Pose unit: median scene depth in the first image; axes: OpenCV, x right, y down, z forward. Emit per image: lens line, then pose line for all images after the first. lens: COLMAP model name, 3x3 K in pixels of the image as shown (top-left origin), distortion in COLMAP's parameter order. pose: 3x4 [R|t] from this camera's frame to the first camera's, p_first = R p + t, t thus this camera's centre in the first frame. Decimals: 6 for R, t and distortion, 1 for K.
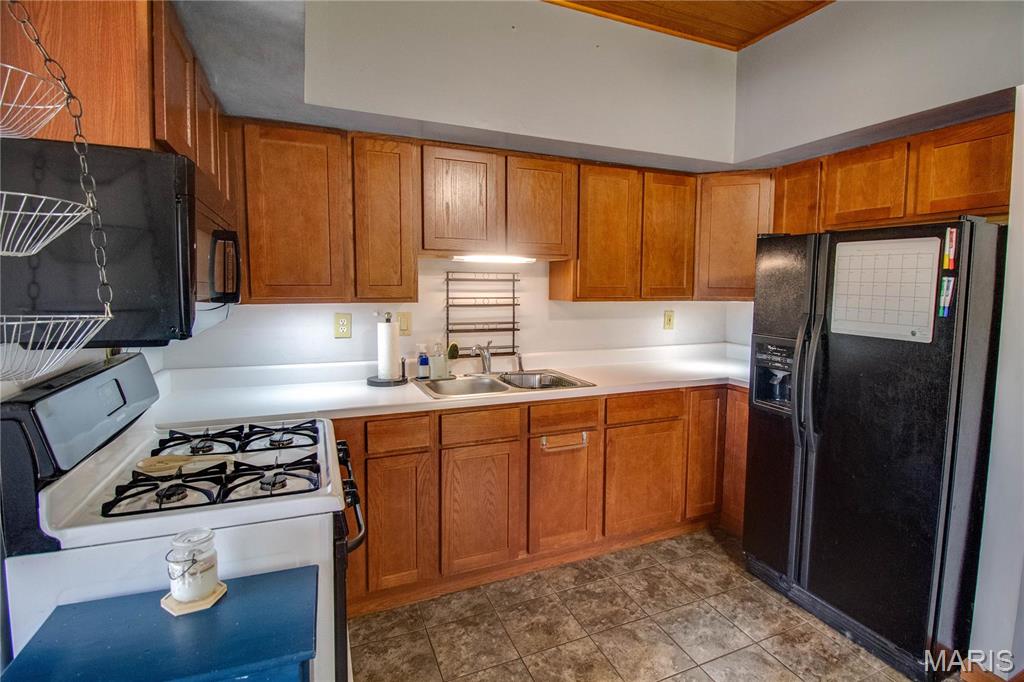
lens RADIAL K [[472.0, 0, 492.2], [0, 472.0, 323.0], [0, 0, 1]] dist [0.000475, -0.000341]
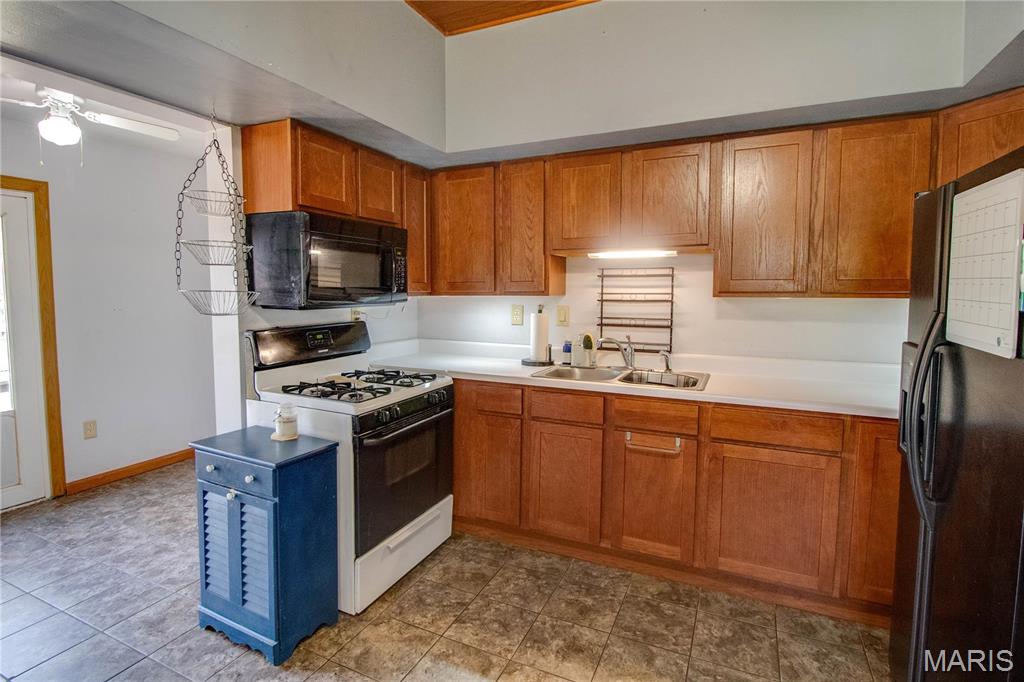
lens RADIAL K [[484.5, 0, 527.8], [0, 484.5, 325.9], [0, 0, 1]] dist [0.004355, -0.008966]
pose [[0.696919, 0.046178, -0.715662, 0.619648], [-0.053988, 0.998471, 0.011853, 0.017653], [0.715115, 0.030377, 0.698346, 0.124782]]
